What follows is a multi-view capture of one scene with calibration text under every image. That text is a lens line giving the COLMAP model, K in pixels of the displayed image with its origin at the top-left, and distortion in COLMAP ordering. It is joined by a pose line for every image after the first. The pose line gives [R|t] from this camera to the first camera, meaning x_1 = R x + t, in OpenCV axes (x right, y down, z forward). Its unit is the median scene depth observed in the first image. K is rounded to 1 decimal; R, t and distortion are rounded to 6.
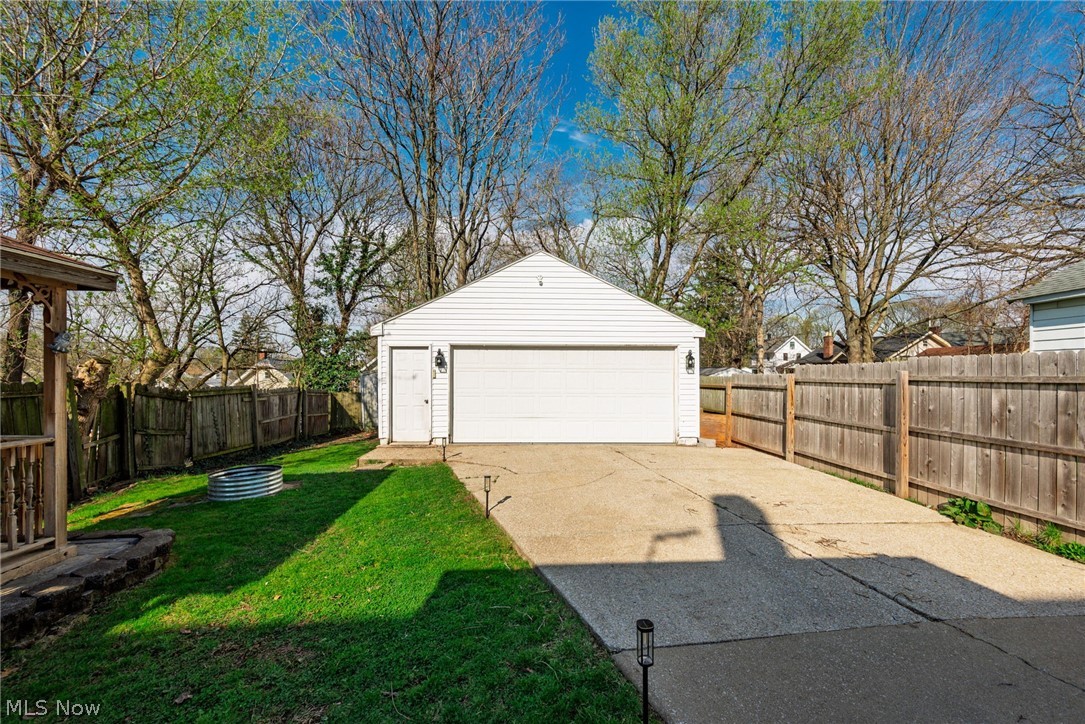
lens RADIAL K [[439.2, 0, 542.5], [0, 439.2, 362.0], [0, 0, 1]] dist [-0.001521, -0.000096]
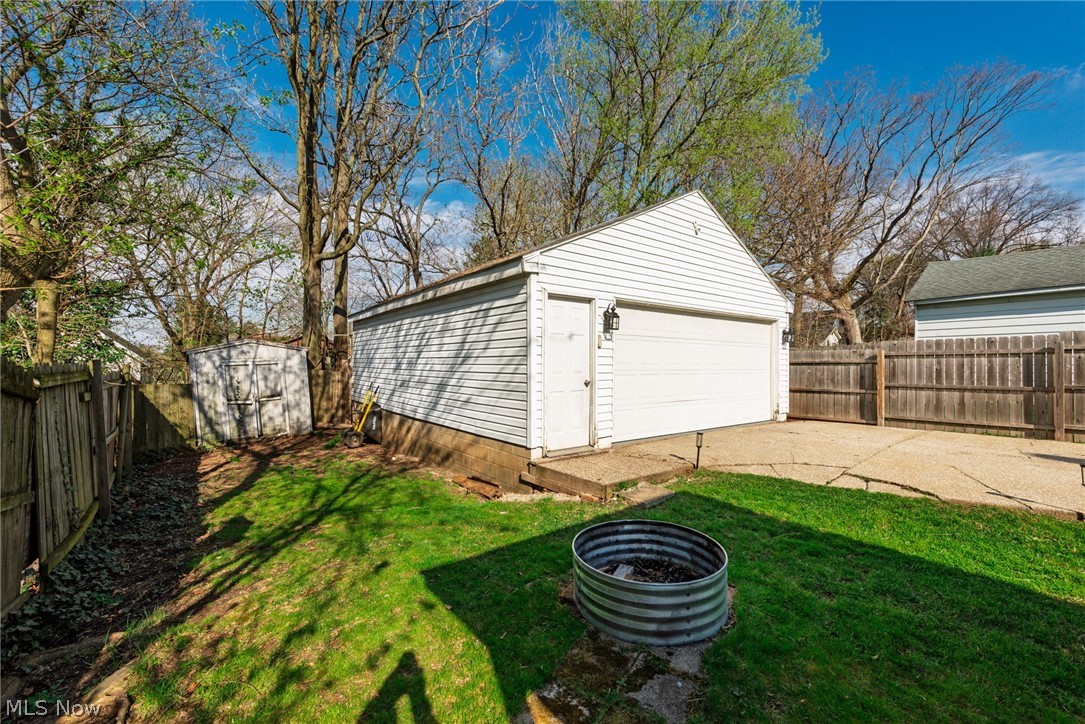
lens RADIAL K [[439.2, 0, 542.5], [0, 439.2, 362.0], [0, 0, 1]] dist [-0.001521, -0.000096]
pose [[0.809677, 0.001121, 0.586875, -0.694720], [-0.016761, 0.999634, 0.021215, 0.044995], [-0.586637, -0.027014, 0.809400, 0.515905]]
